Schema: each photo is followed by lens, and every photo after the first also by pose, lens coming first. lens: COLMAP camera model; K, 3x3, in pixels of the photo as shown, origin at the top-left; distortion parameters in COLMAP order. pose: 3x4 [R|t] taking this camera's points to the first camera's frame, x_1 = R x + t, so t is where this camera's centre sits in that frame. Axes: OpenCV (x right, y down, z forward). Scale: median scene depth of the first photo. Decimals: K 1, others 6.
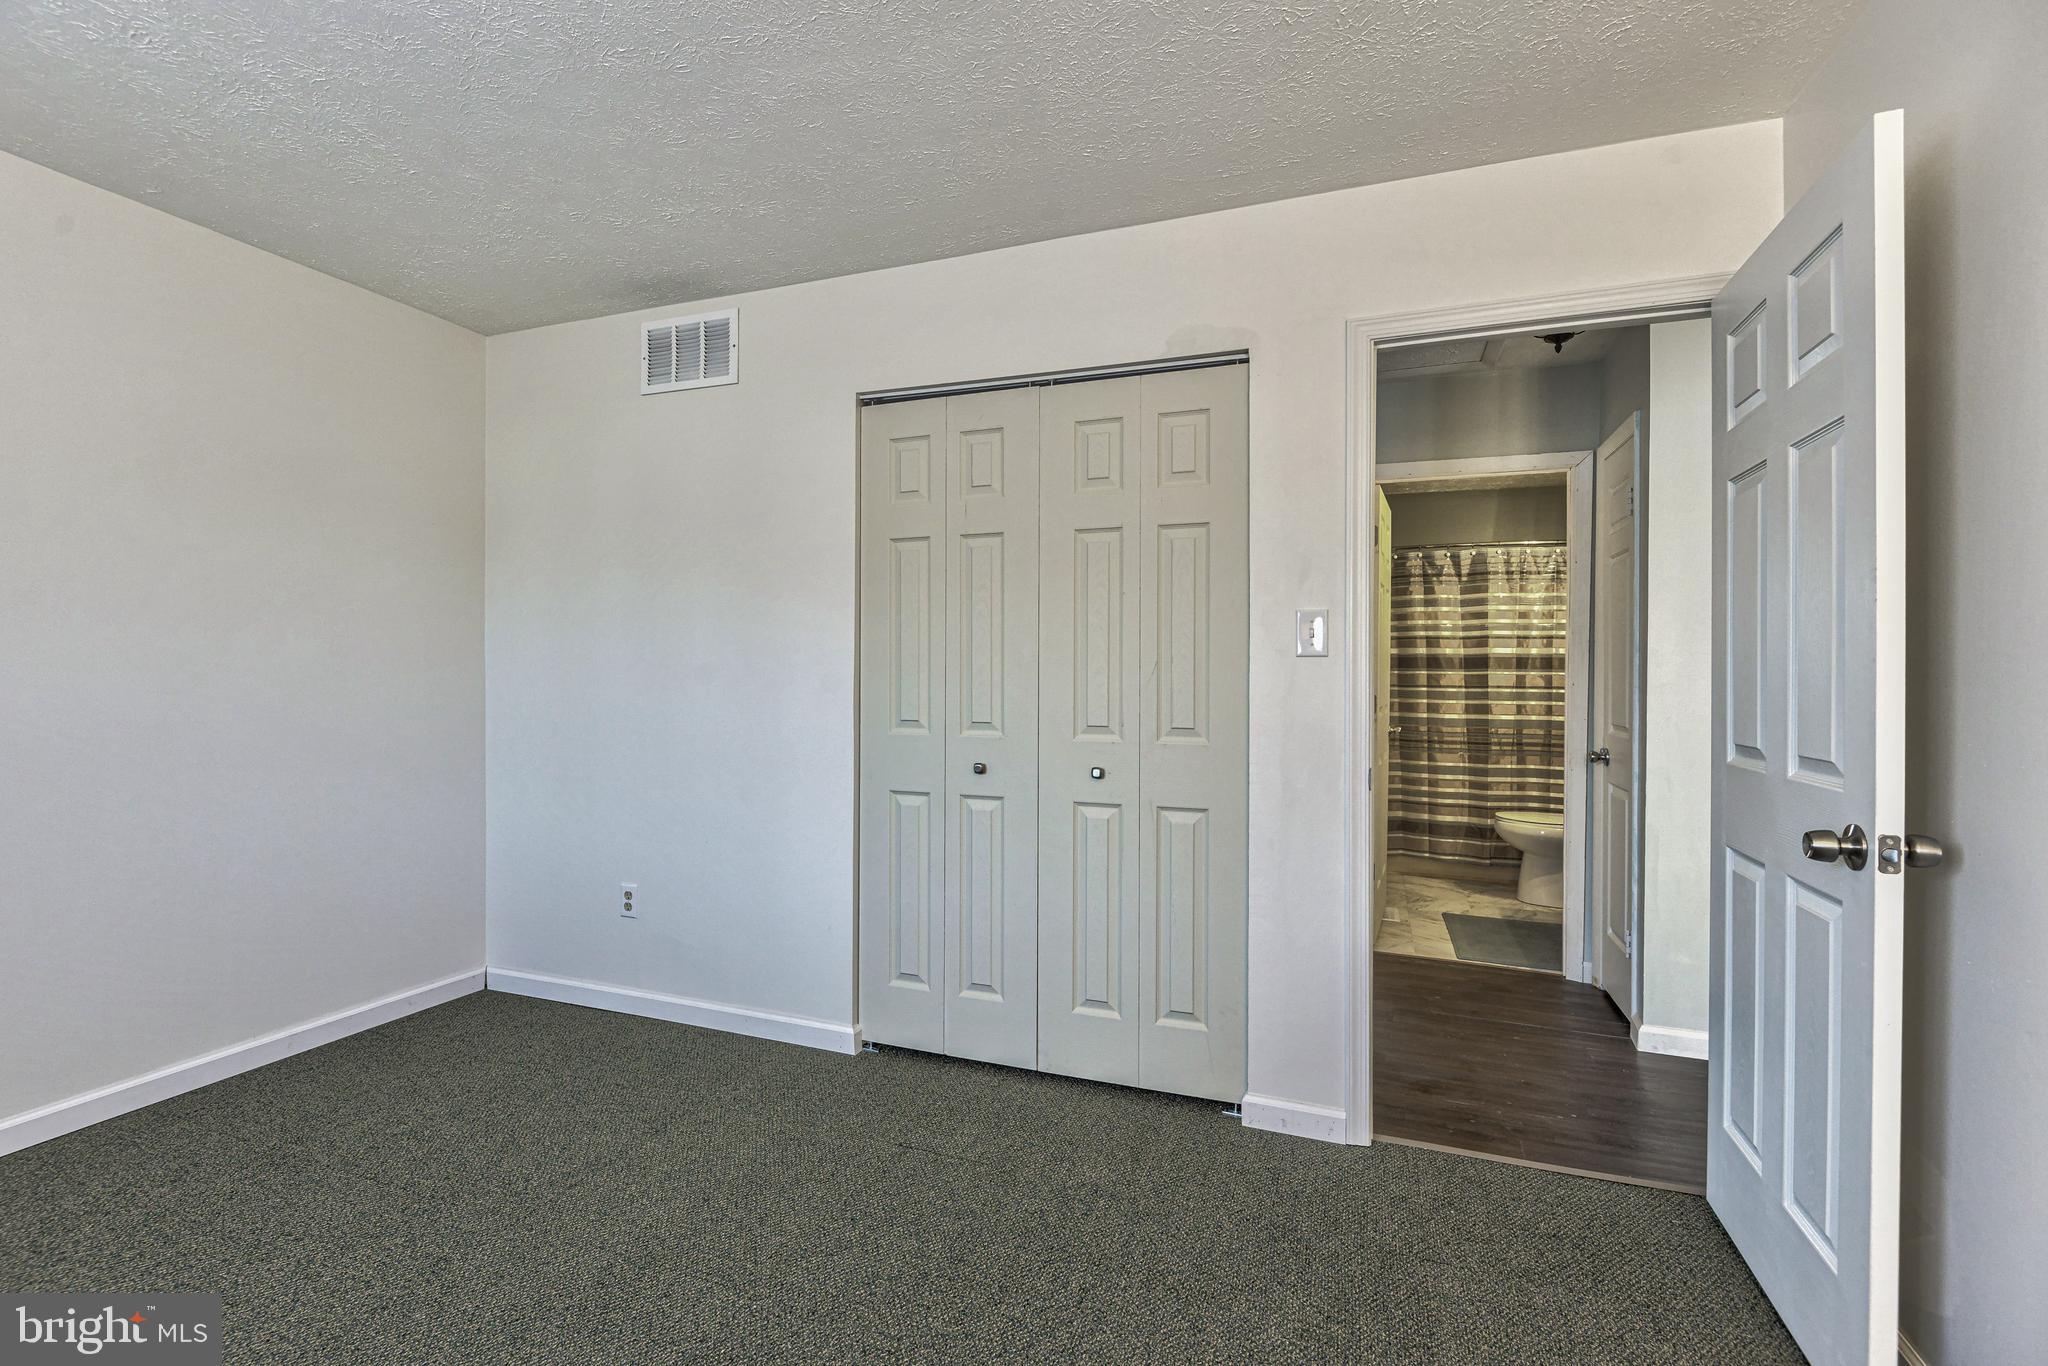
lens RADIAL K [[941.6, 0, 1013.5], [0, 941.6, 673.3], [0, 0, 1]] dist [0.005072, -0.004816]
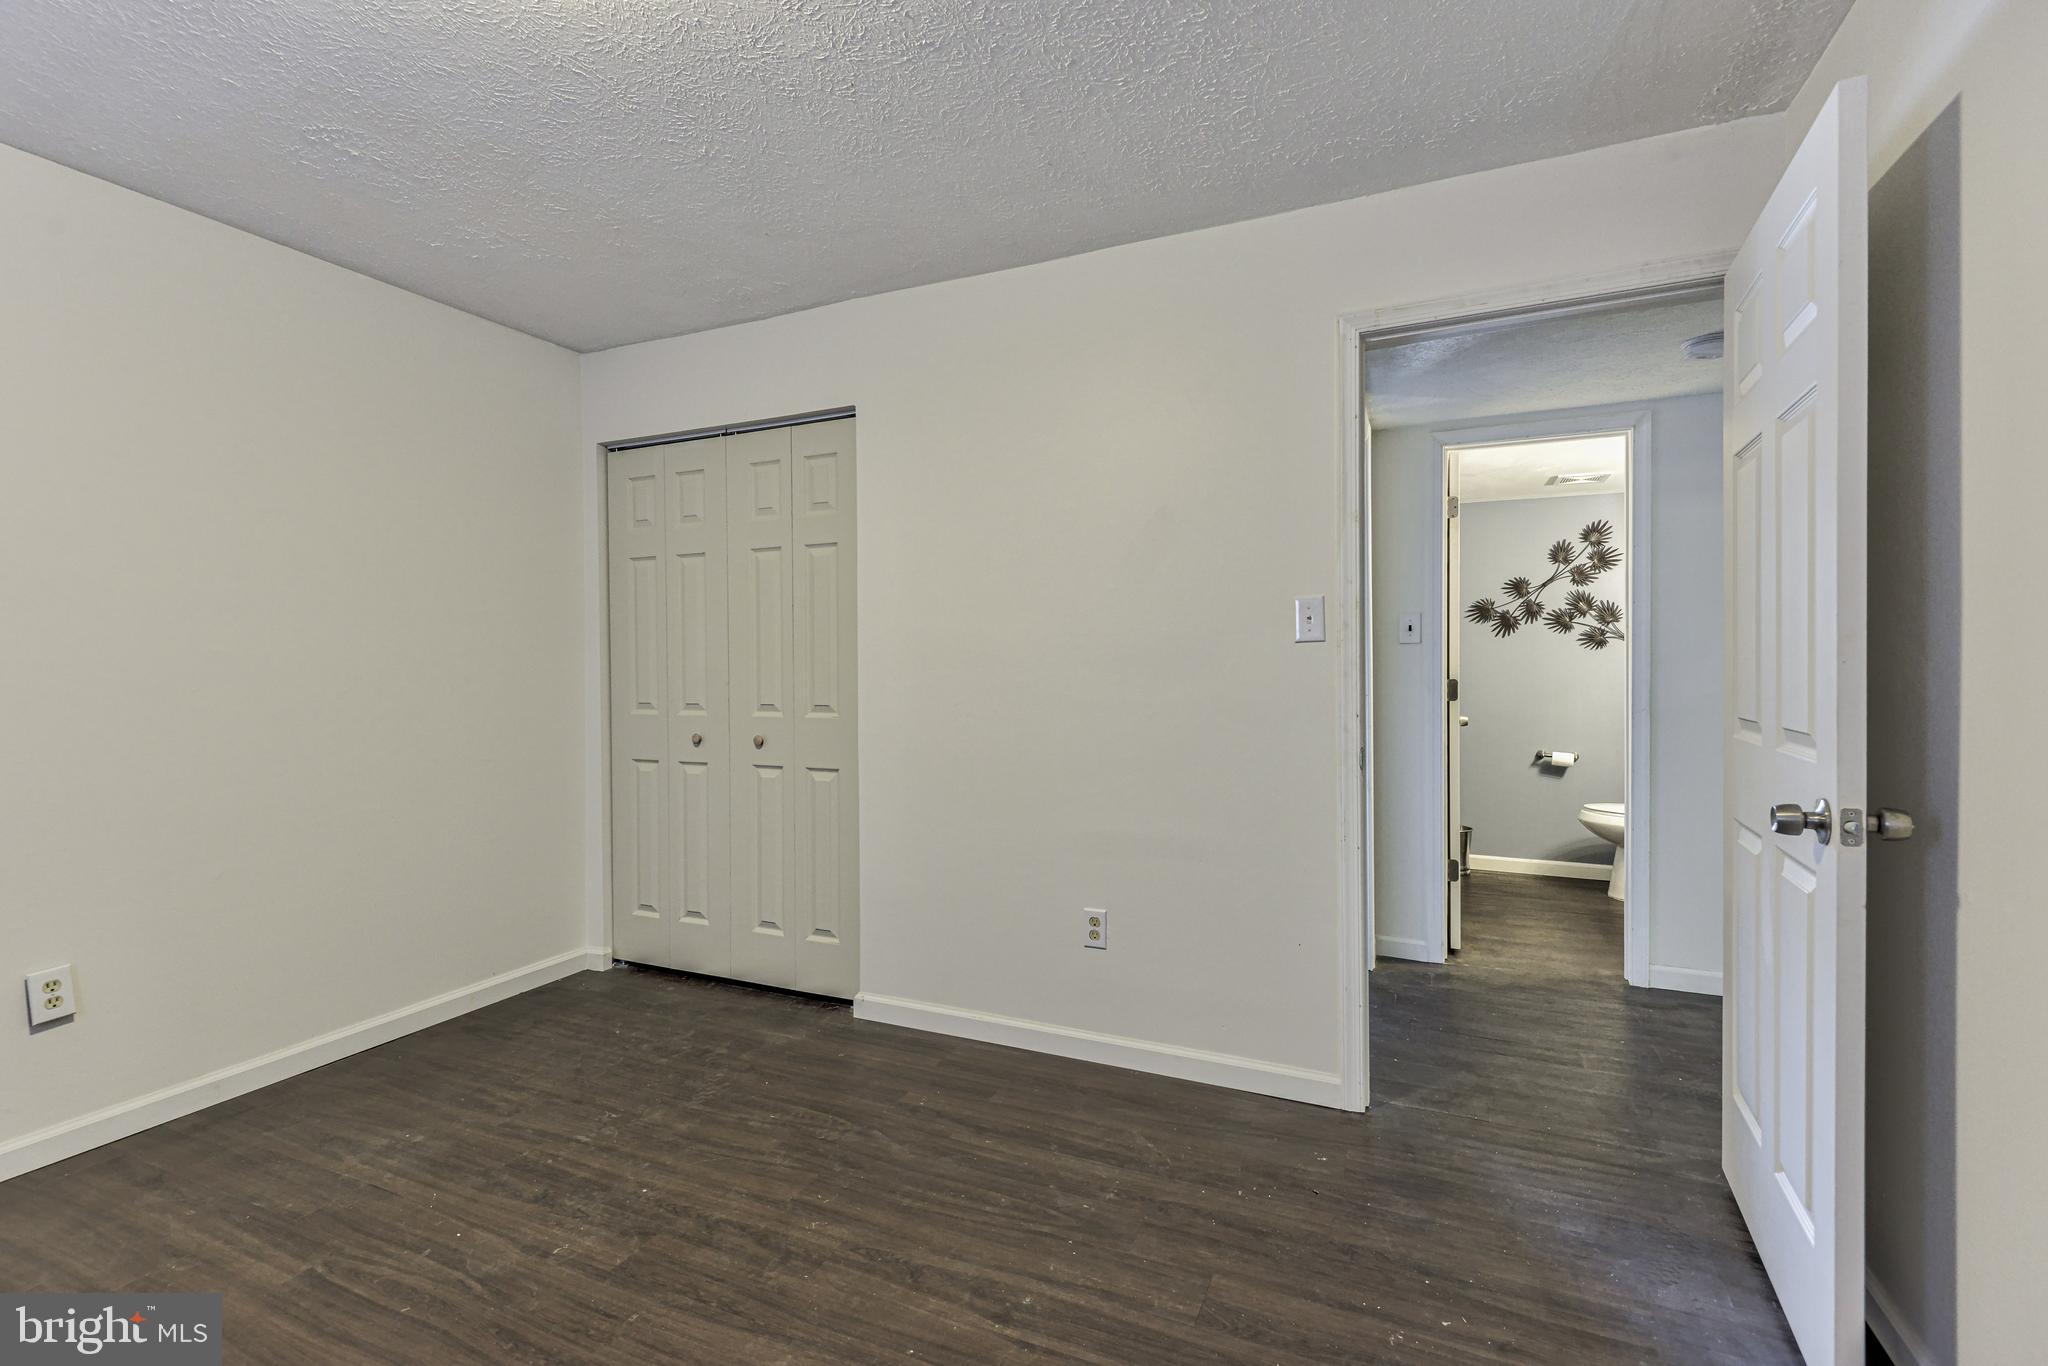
lens RADIAL K [[941.6, 0, 1082.5], [0, 941.6, 665.3], [0, 0, 1]] dist [0.005072, -0.004816]
pose [[0.997752, -0.015135, -0.065279, 0.143799], [0.015409, 0.999874, 0.003685, 0.001024], [0.065215, -0.004682, 0.997860, -0.055806]]
